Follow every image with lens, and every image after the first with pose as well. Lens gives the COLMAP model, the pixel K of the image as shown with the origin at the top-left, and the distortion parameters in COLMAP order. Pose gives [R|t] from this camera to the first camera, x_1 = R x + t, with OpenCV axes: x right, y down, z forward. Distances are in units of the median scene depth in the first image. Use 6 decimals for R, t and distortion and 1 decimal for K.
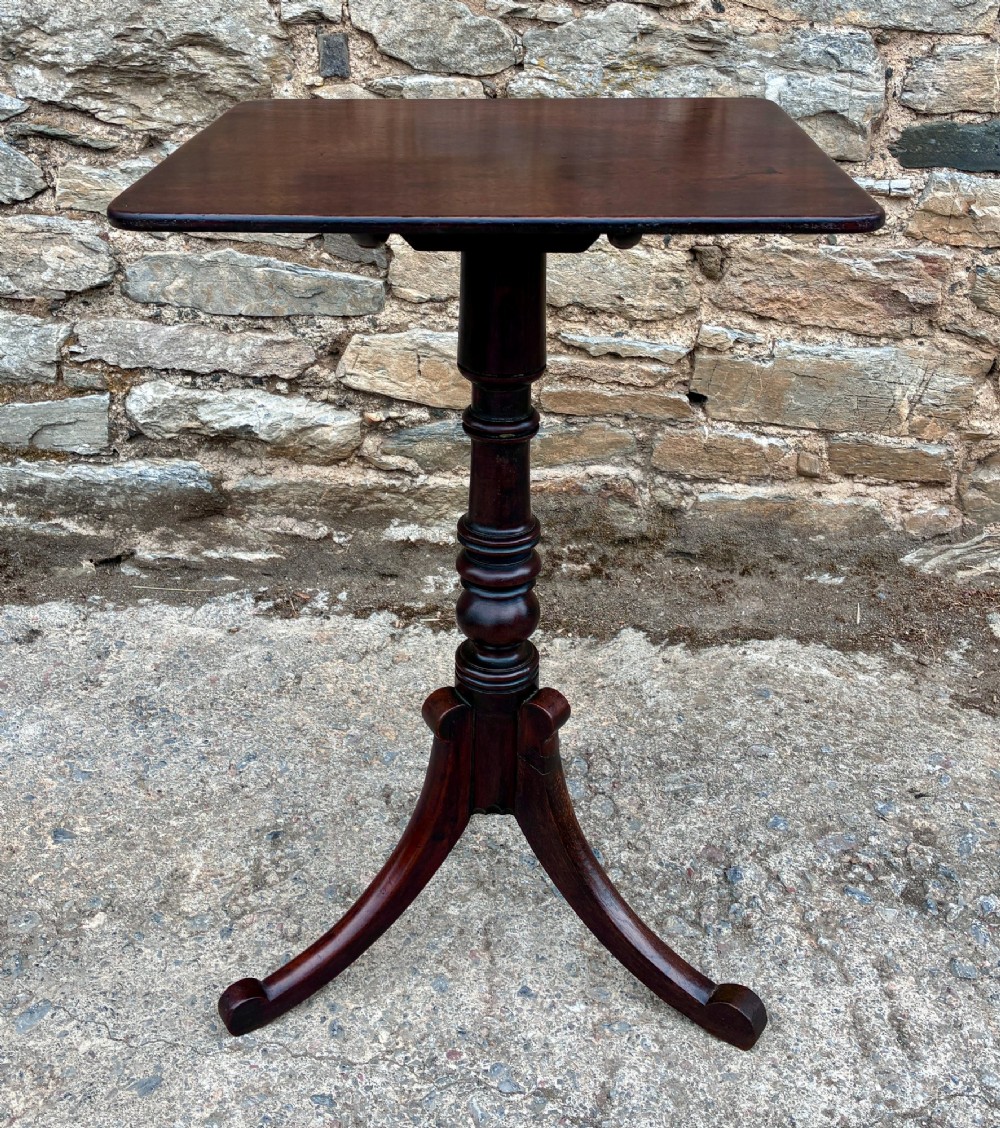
lens RADIAL K [[1333.4, 0, 528.6], [0, 1333.4, 424.3], [0, 0, 1]] dist [0.045925, -0.033253]
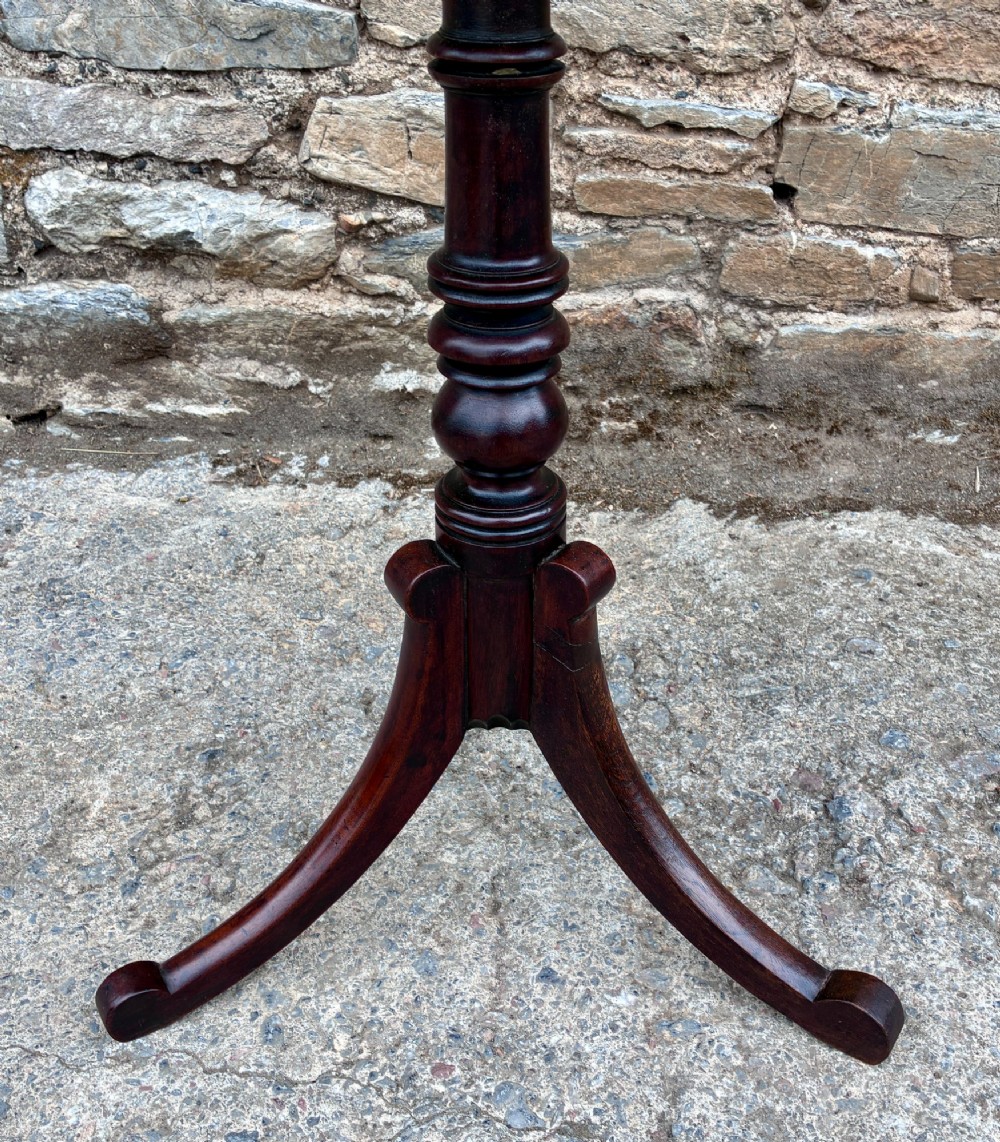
lens RADIAL K [[1234.6, 0, 547.4], [0, 1234.6, 599.7], [0, 0, 1]] dist [0.008856, 0.008532]
pose [[0.999857, -0.001357, -0.016849, 0.005819], [0.004484, 0.982360, 0.186948, 0.078674], [0.016298, -0.186997, 0.982225, 0.286633]]
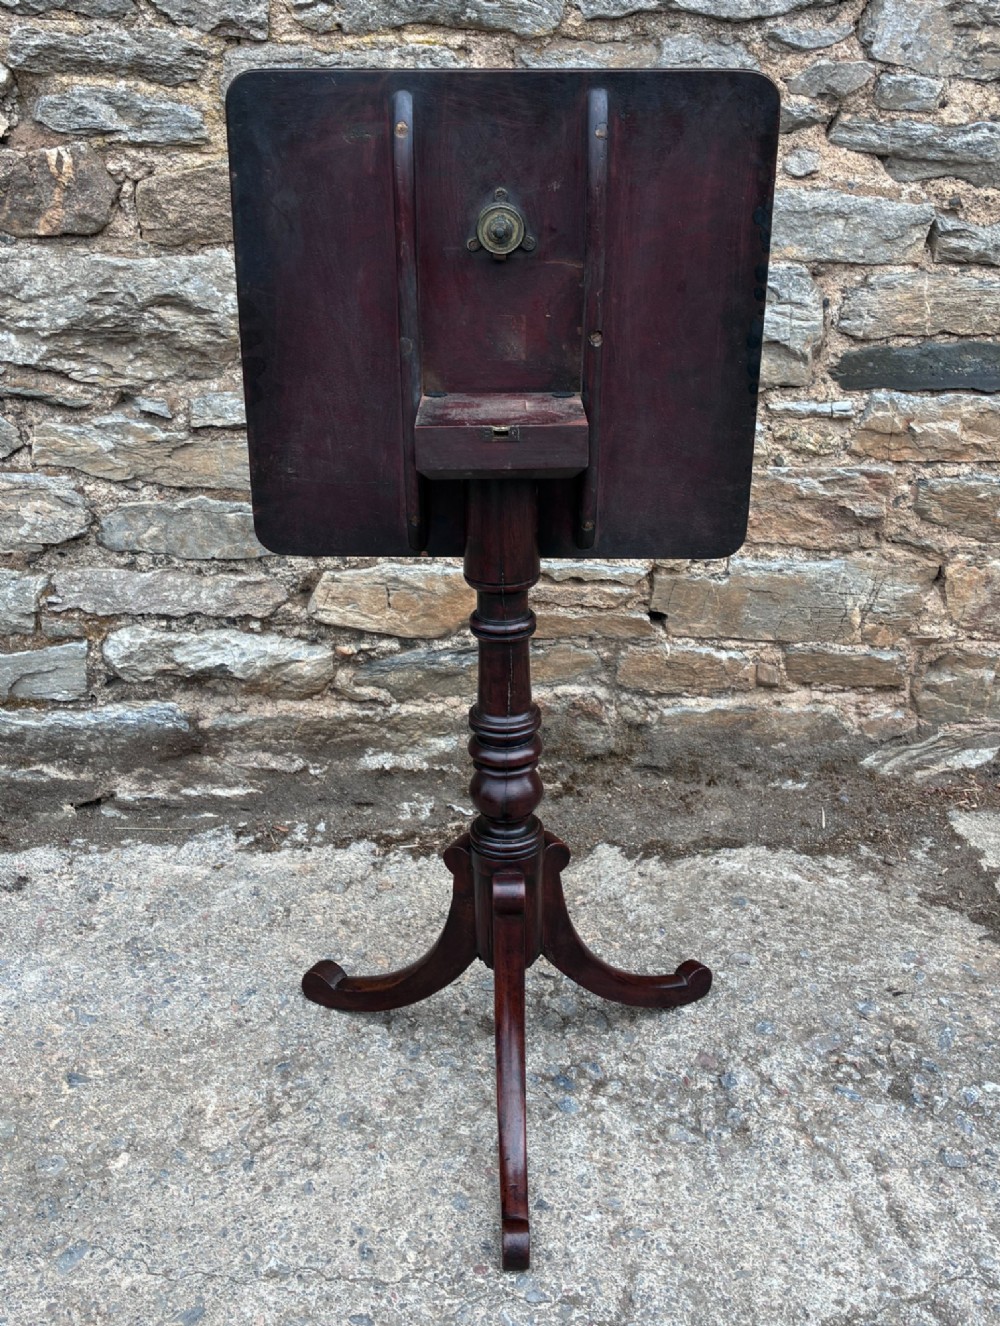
lens RADIAL K [[1378.8, 0, 484.2], [0, 1378.8, 571.8], [0, 0, 1]] dist [0.039216, -0.018487]
pose [[0.998473, -0.047339, 0.028459, -0.038396], [0.048338, 0.998200, -0.035504, -0.024015], [-0.026727, 0.036825, 0.998964, -0.069772]]
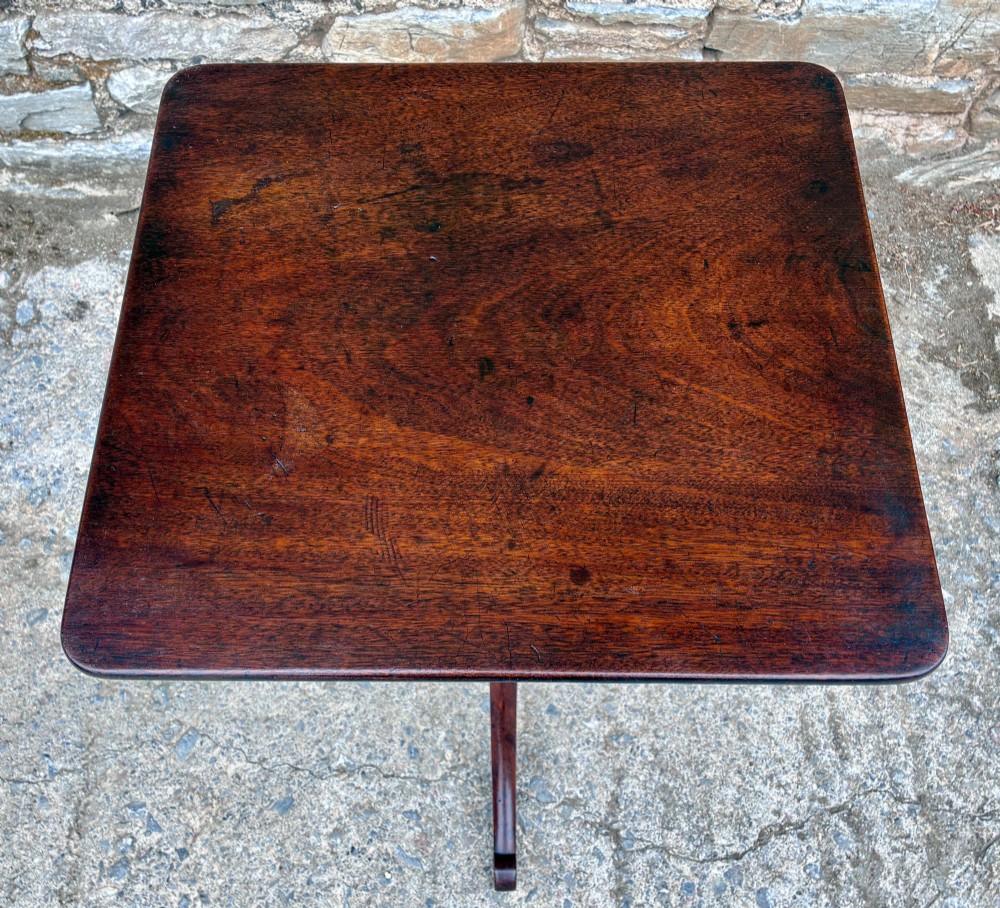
lens RADIAL K [[1128.3, 0, 474.5], [0, 1128.3, 442.1], [0, 0, 1]] dist [0.002149, 0.027513]
pose [[0.998931, -0.033897, -0.031439, -0.024294], [0.046197, 0.758739, 0.649755, -0.348256], [0.001829, -0.650513, 0.759493, 0.233715]]
